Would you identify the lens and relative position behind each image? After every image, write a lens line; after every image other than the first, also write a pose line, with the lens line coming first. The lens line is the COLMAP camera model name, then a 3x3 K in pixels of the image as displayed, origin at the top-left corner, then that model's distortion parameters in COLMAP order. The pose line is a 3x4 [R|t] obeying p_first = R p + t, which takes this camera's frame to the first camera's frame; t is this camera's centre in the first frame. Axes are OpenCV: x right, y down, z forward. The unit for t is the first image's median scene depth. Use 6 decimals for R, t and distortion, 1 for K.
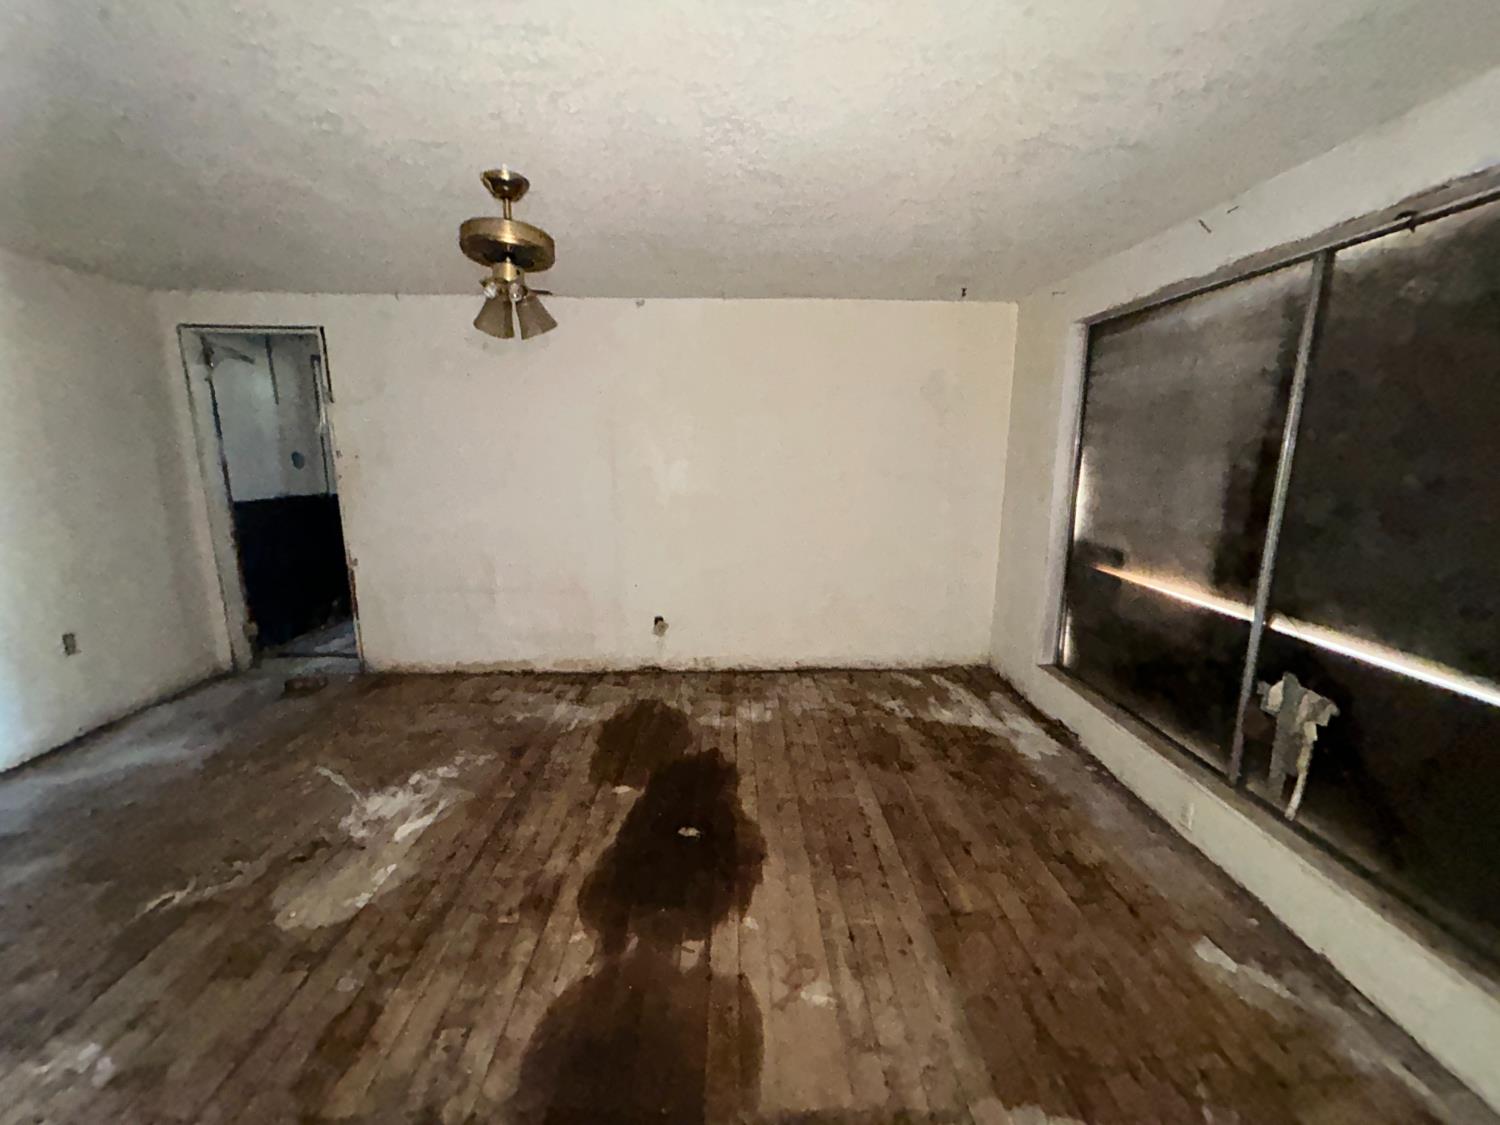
lens RADIAL K [[608.3, 0, 754.4], [0, 608.3, 562.5], [0, 0, 1]] dist [-0.001055, -0.000295]
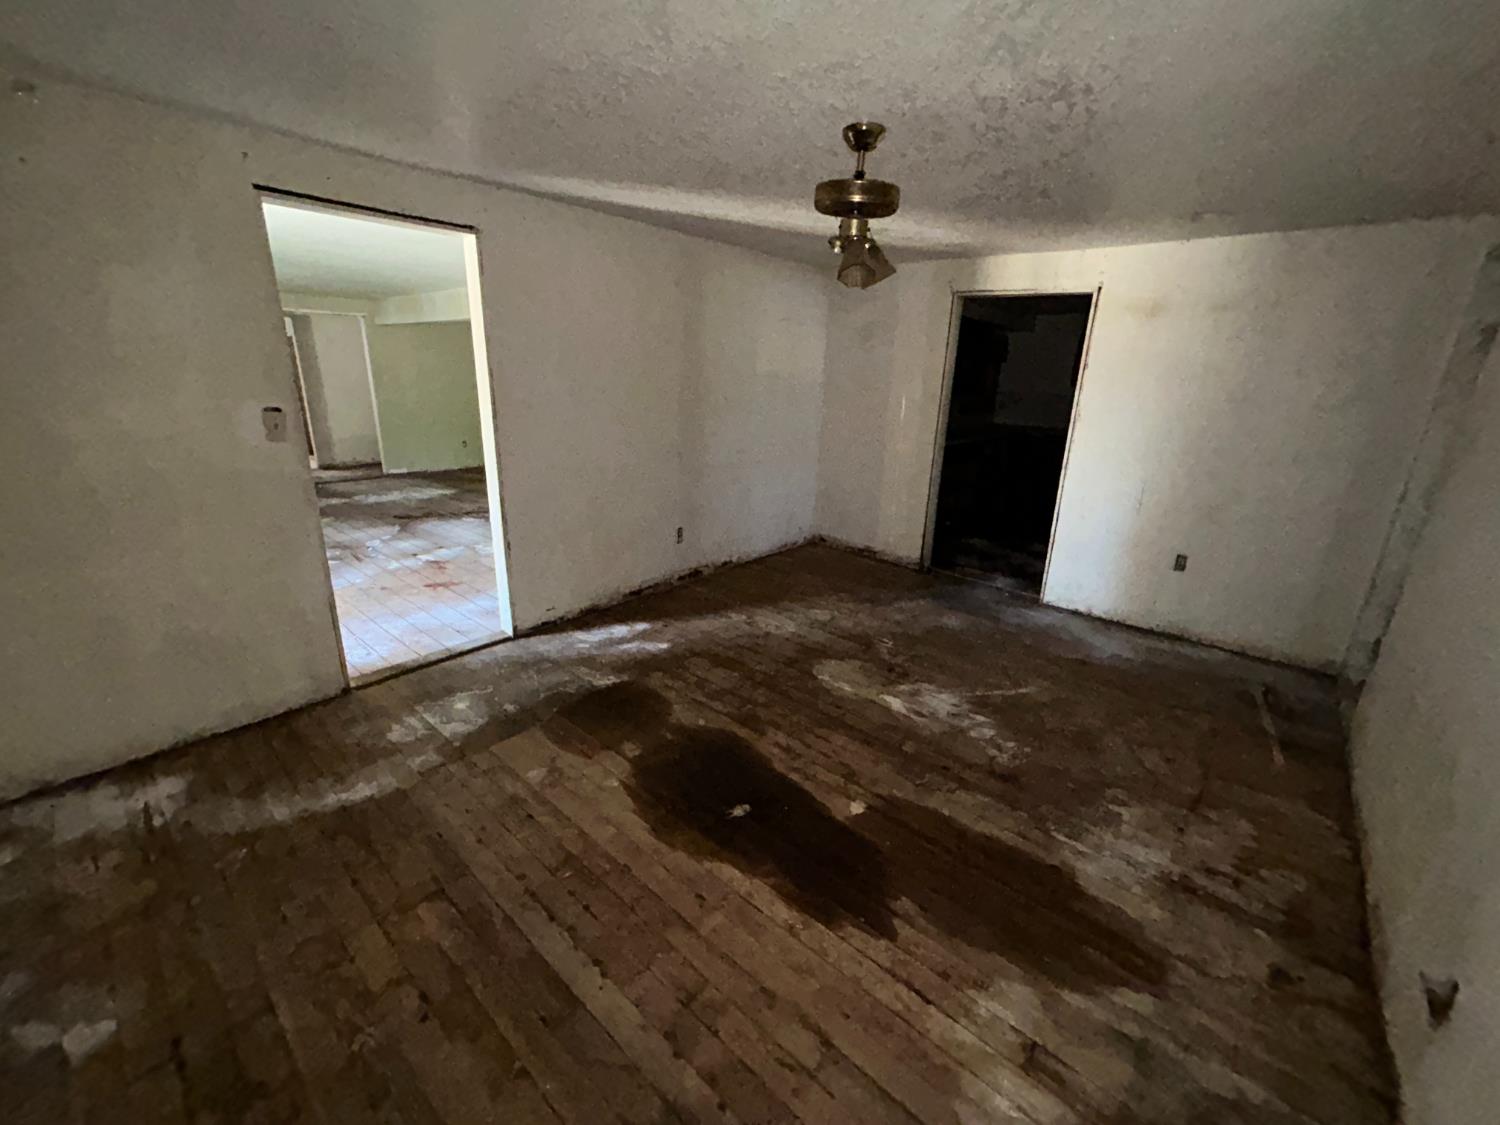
lens RADIAL K [[608.3, 0, 755.0], [0, 608.3, 564.2], [0, 0, 1]] dist [-0.001055, -0.000295]
pose [[-0.683073, 0.190896, -0.704961, 0.468607], [-0.177174, 0.893094, 0.413513, -0.292145], [0.708534, 0.407361, -0.576226, 1.402340]]
